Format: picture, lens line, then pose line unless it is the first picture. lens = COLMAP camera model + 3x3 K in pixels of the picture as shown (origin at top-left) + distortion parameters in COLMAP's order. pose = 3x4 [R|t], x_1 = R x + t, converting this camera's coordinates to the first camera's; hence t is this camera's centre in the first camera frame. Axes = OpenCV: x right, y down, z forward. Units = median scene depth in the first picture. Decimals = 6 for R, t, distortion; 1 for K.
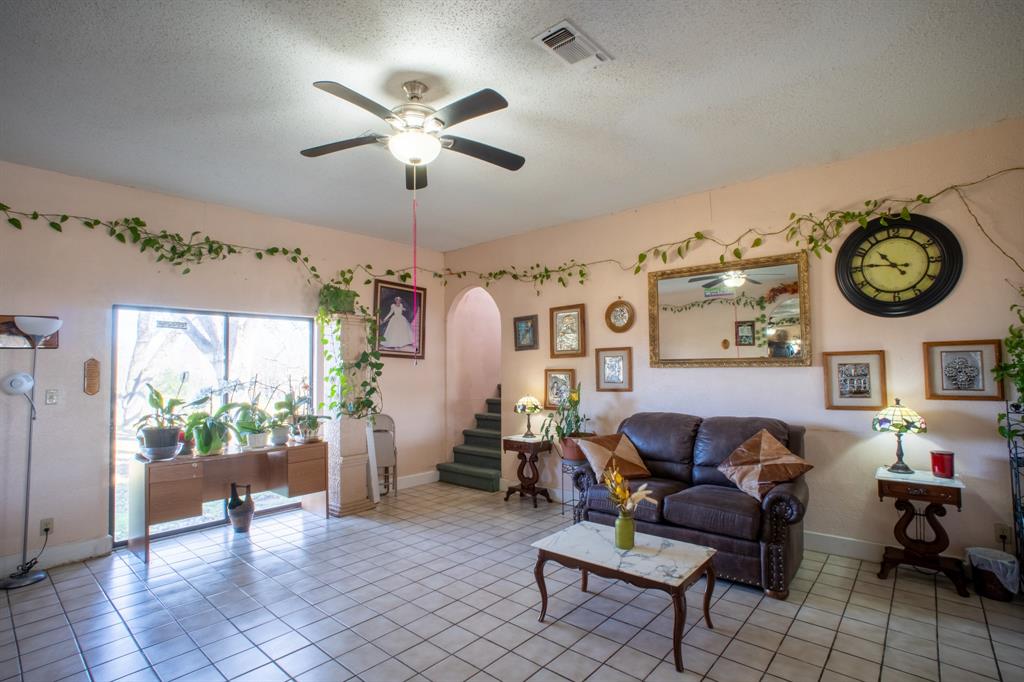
lens RADIAL K [[486.5, 0, 510.2], [0, 486.5, 341.3], [0, 0, 1]] dist [-0.034791, 0.002905]
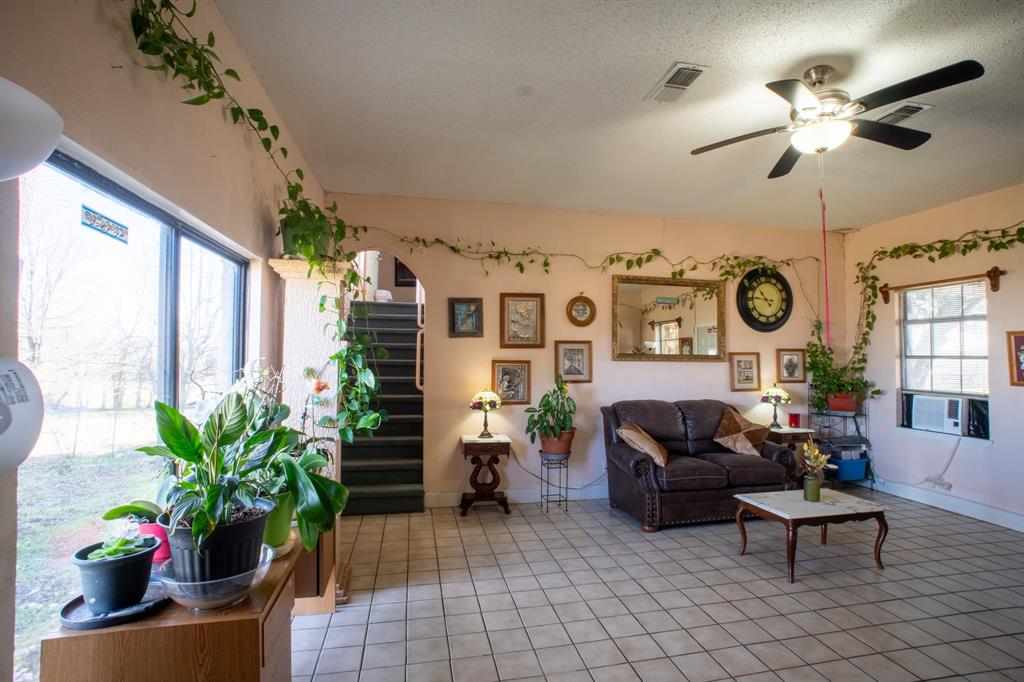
lens RADIAL K [[486.5, 0, 512.0], [0, 486.5, 359.0], [0, 0, 1]] dist [-0.034791, 0.002905]
pose [[0.604254, 0.005338, 0.796774, -0.731806], [-0.062230, 0.997239, 0.040513, 0.019261], [-0.794358, -0.074064, 0.602918, 0.503762]]
